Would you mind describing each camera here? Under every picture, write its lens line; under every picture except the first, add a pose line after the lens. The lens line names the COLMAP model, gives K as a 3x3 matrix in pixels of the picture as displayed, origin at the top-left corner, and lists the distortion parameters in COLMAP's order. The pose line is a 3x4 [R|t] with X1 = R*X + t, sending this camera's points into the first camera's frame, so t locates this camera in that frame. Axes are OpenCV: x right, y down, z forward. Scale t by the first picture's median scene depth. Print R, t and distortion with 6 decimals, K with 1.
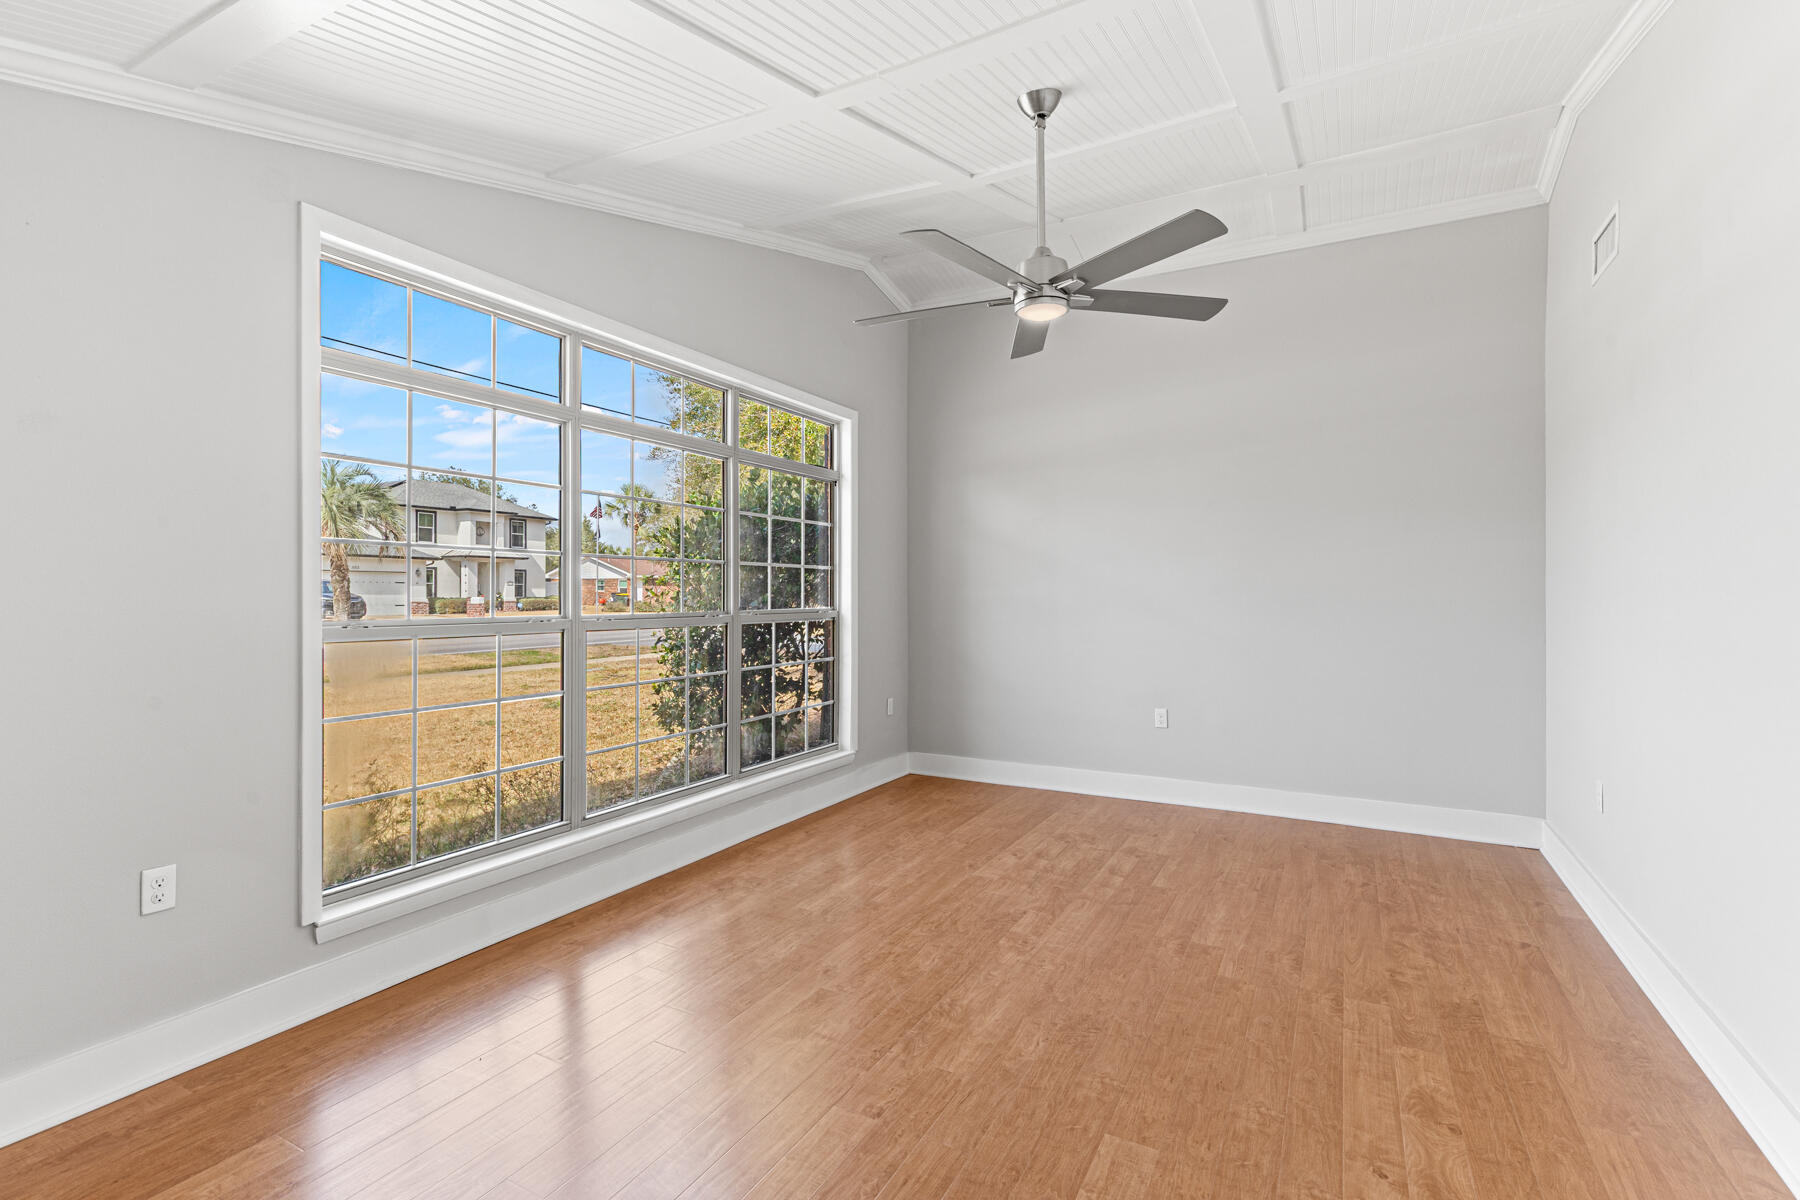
lens RADIAL K [[822.4, 0, 909.0], [0, 822.4, 593.4], [0, 0, 1]] dist [0.009870, -0.001854]
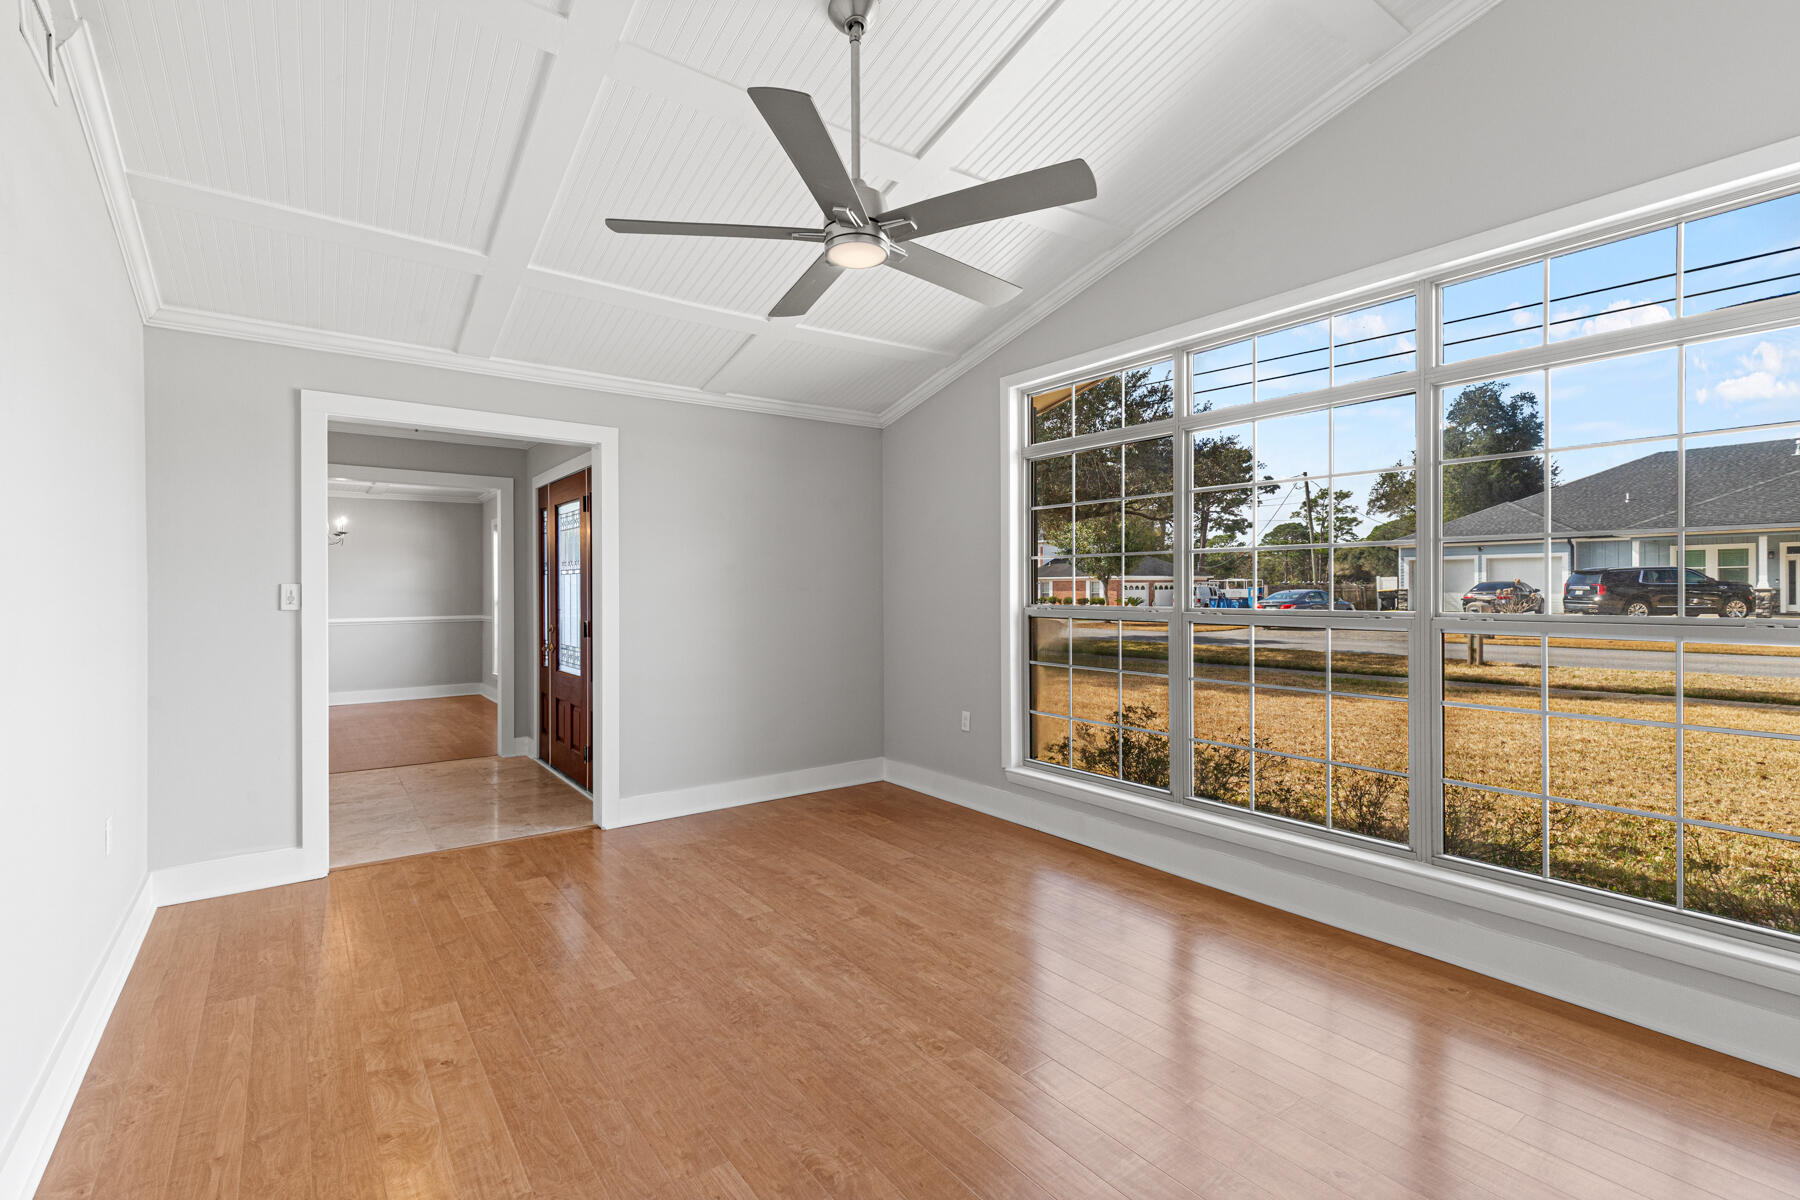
lens RADIAL K [[822.4, 0, 909.3], [0, 822.4, 594.4], [0, 0, 1]] dist [0.009870, -0.001854]
pose [[-0.425270, 0.009584, -0.905016, 1.015375], [0.003853, 0.999954, 0.008779, -0.003756], [0.905058, 0.000246, -0.425287, 1.574070]]
